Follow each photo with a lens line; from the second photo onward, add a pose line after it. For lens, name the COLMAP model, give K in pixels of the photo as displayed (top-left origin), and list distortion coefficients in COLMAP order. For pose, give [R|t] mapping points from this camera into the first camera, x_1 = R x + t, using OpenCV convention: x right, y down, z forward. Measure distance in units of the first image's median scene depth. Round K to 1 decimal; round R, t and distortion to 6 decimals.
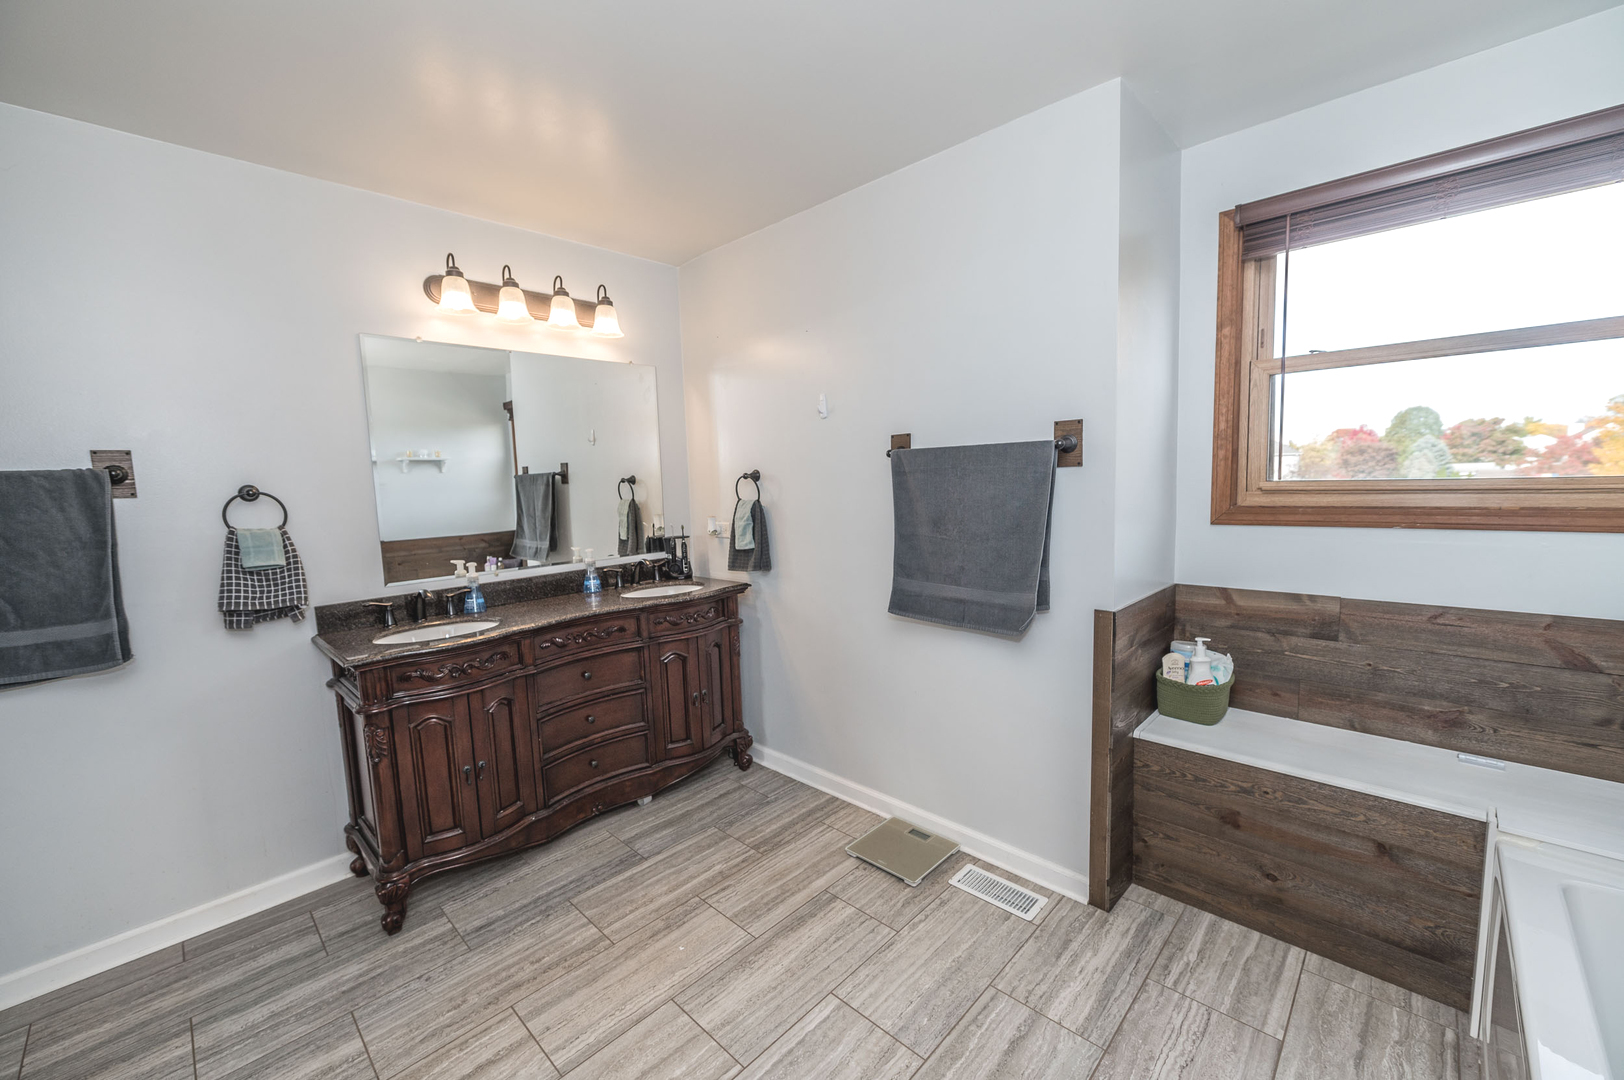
lens RADIAL K [[655.3, 0, 819.8], [0, 655.3, 555.5], [0, 0, 1]] dist [-0.000650, -0.003151]
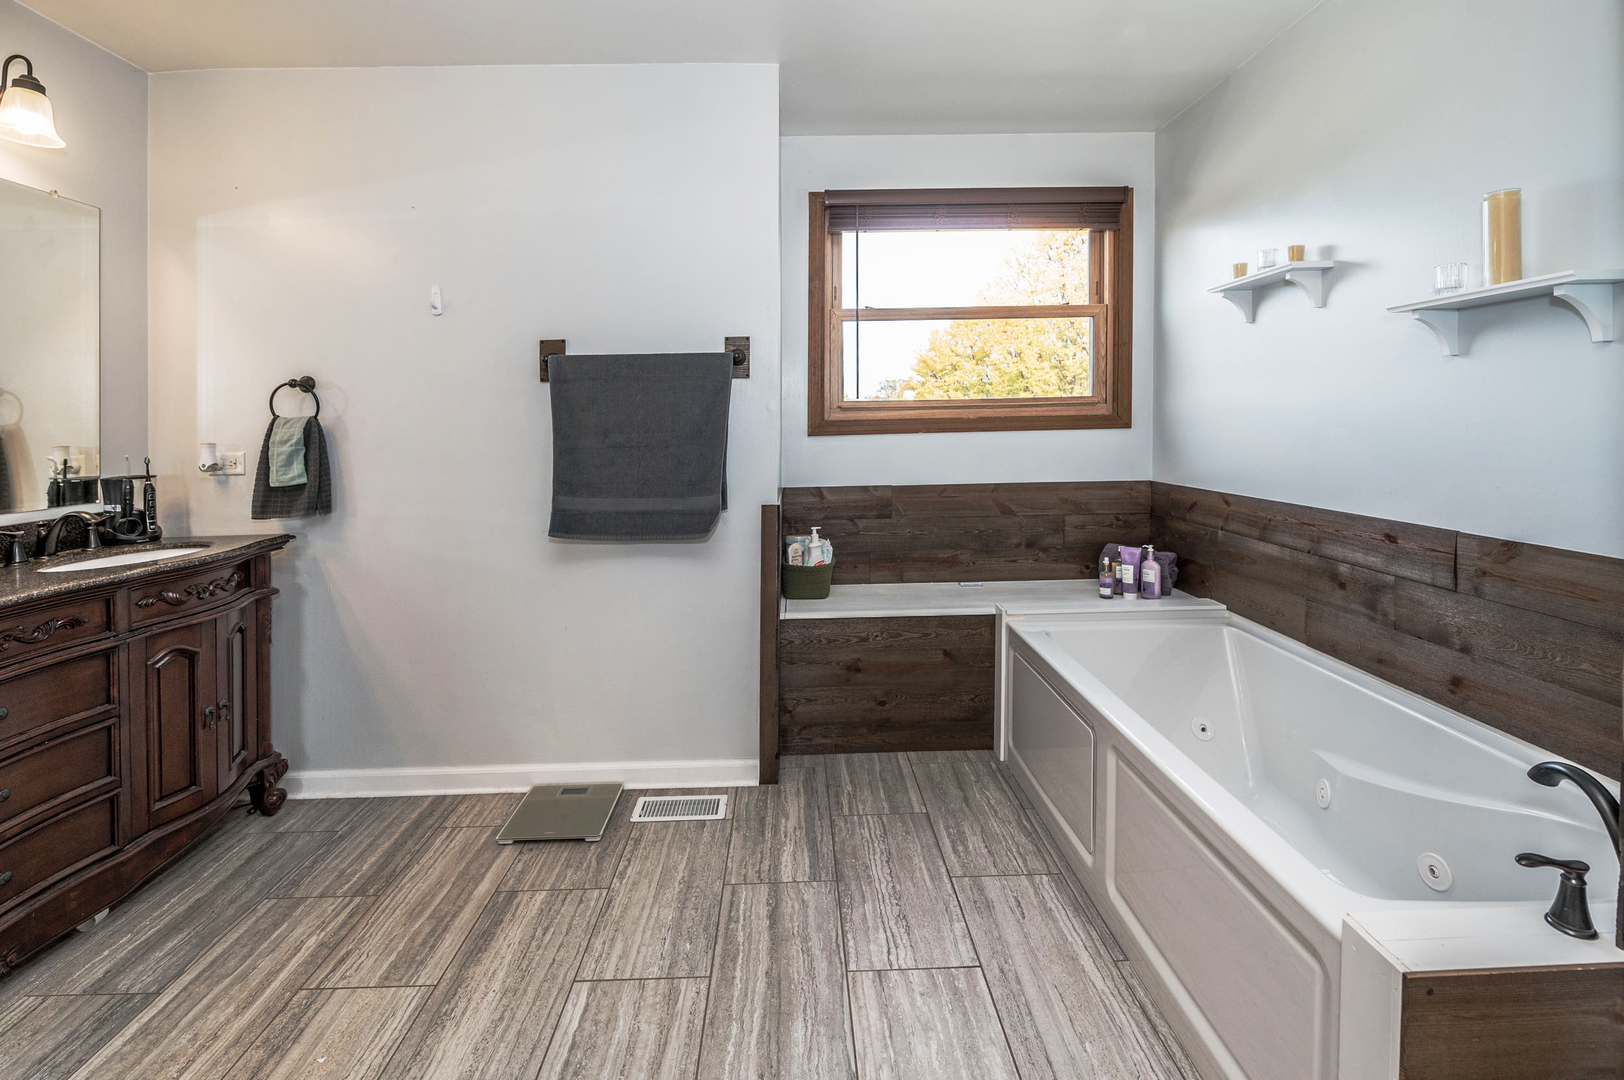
lens RADIAL K [[681.2, 0, 823.7], [0, 681.2, 453.2], [0, 0, 1]] dist [-0.004235, -0.000498]
pose [[0.700230, -0.017820, 0.713695, -0.315785], [0.086932, 0.994378, -0.060464, 0.068116], [-0.708605, 0.104382, 0.697842, 0.087839]]
